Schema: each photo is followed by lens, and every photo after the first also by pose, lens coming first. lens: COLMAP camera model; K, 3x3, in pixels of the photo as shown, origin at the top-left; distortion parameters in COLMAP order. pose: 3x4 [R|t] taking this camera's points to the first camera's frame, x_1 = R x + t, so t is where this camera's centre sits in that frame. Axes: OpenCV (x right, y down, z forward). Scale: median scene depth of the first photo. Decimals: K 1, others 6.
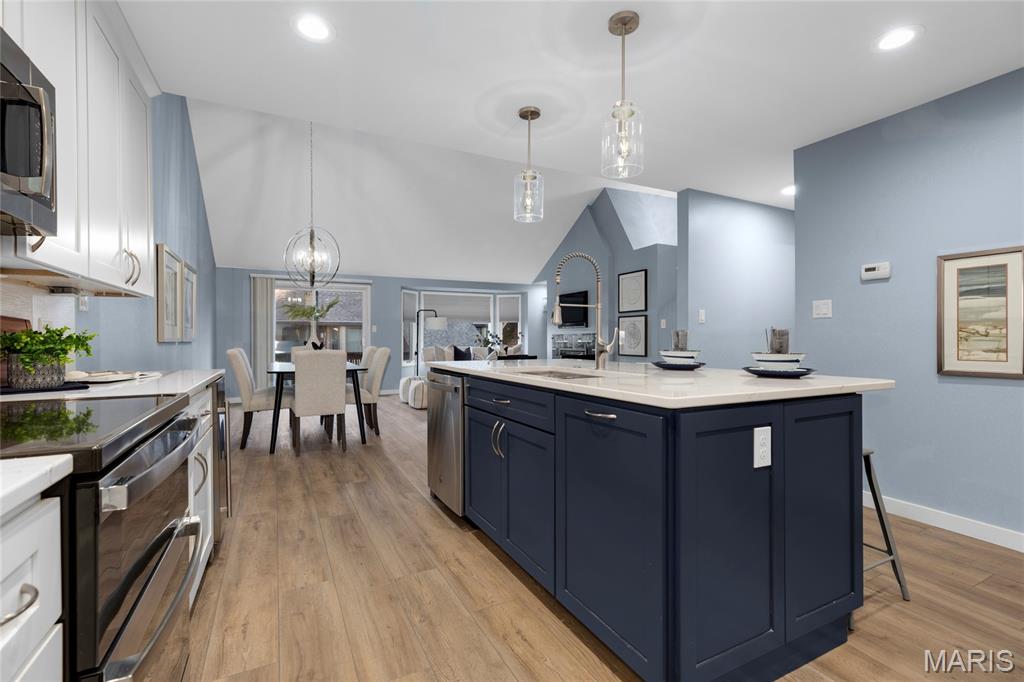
lens RADIAL K [[463.4, 0, 511.2], [0, 463.4, 341.2], [0, 0, 1]] dist [-0.001531, 0.000714]
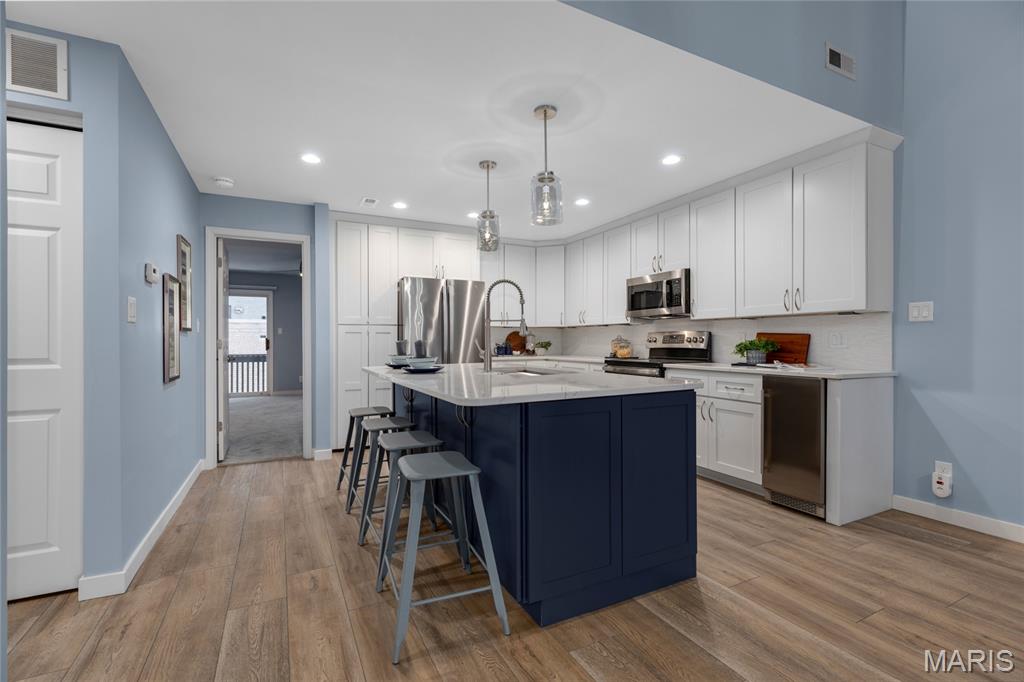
lens RADIAL K [[463.4, 0, 512.5], [0, 463.4, 345.4], [0, 0, 1]] dist [-0.001531, 0.000714]
pose [[-0.999783, 0.005767, 0.020039, 0.095833], [0.005851, 0.999974, 0.004135, -0.014843], [-0.020015, 0.004251, -0.999791, 2.007532]]
